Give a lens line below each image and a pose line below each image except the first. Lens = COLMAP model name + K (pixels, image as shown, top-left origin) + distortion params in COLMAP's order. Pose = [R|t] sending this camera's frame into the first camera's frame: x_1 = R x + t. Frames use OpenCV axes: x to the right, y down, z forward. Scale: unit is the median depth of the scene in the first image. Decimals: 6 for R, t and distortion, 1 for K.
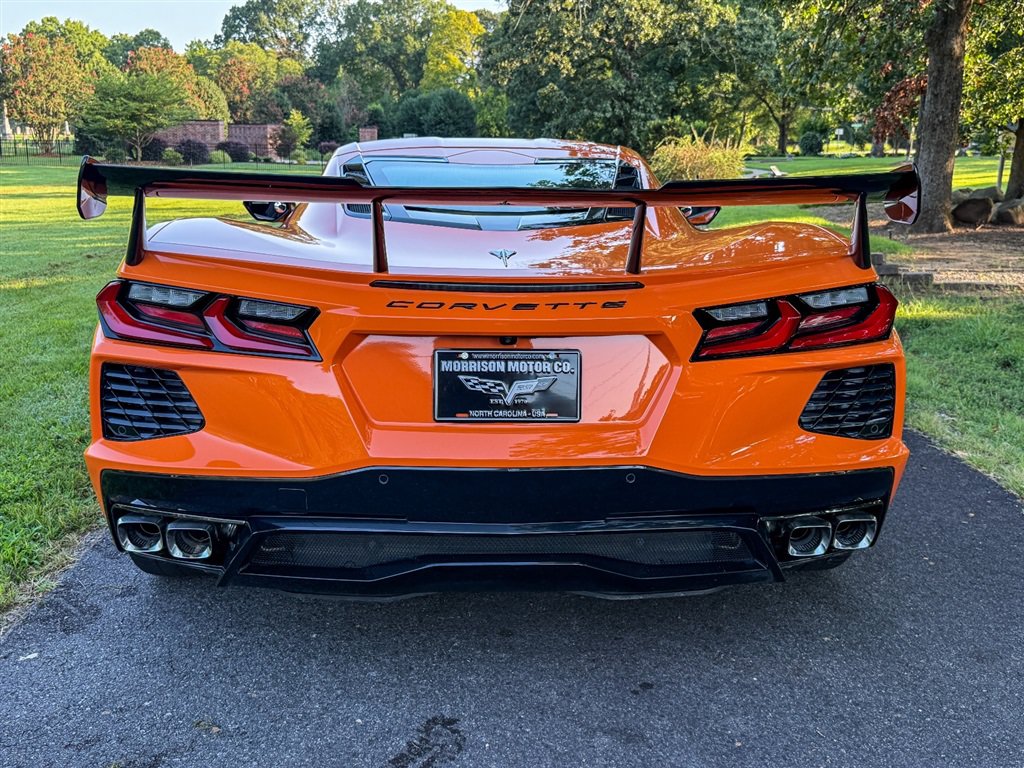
lens RADIAL K [[1036.2, 0, 512.0], [0, 1036.2, 384.0], [0, 0, 1]] dist [0.158151, -0.394480]
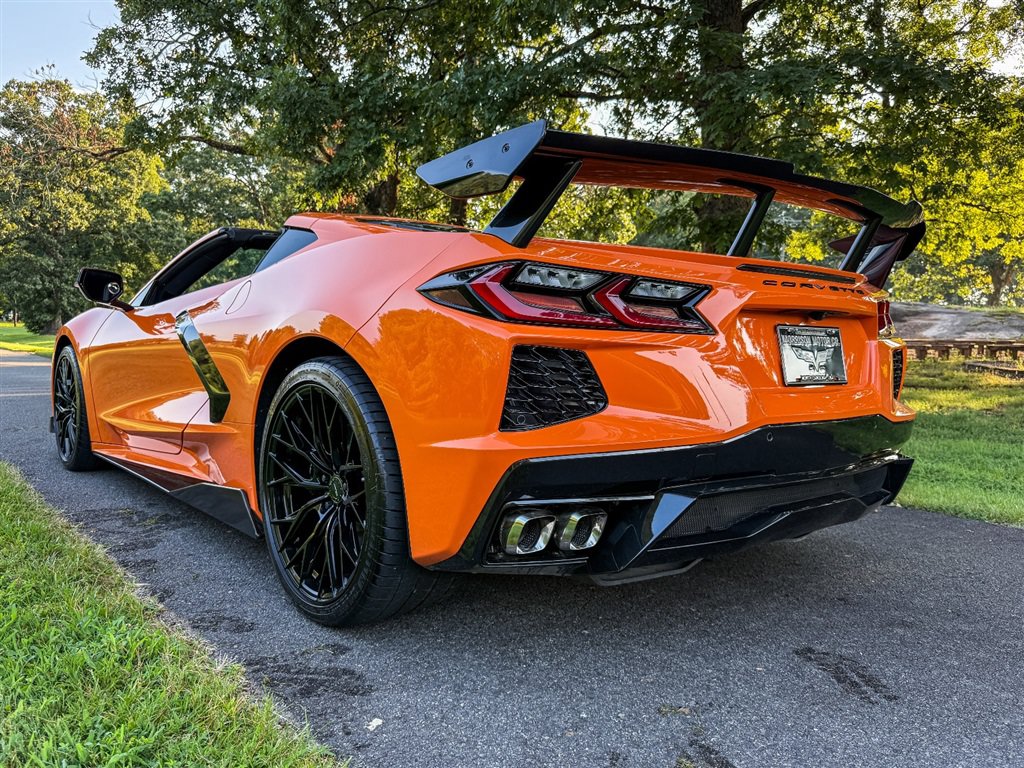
lens RADIAL K [[800.6, 0, 512.0], [0, 800.6, 384.0], [0, 0, 1]] dist [0.009233, -0.021666]
pose [[0.786392, -0.026629, 0.617153, -0.123454], [0.119856, 0.986662, -0.110150, 0.013653], [-0.605988, 0.160591, 0.779095, 0.068481]]
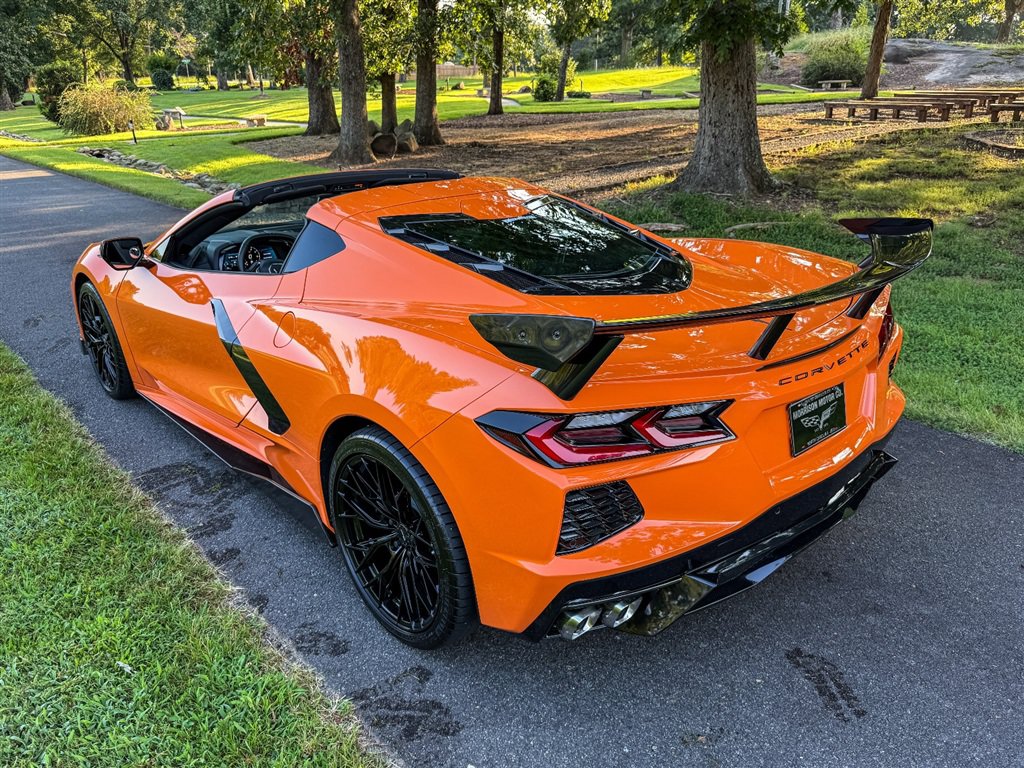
lens RADIAL K [[800.6, 0, 512.0], [0, 800.6, 384.0], [0, 0, 1]] dist [0.009233, -0.021666]
pose [[0.769325, -0.247382, 0.589017, -0.133078], [0.158061, 0.967025, 0.199696, -0.045334], [-0.618996, -0.060530, 0.783058, 0.059631]]
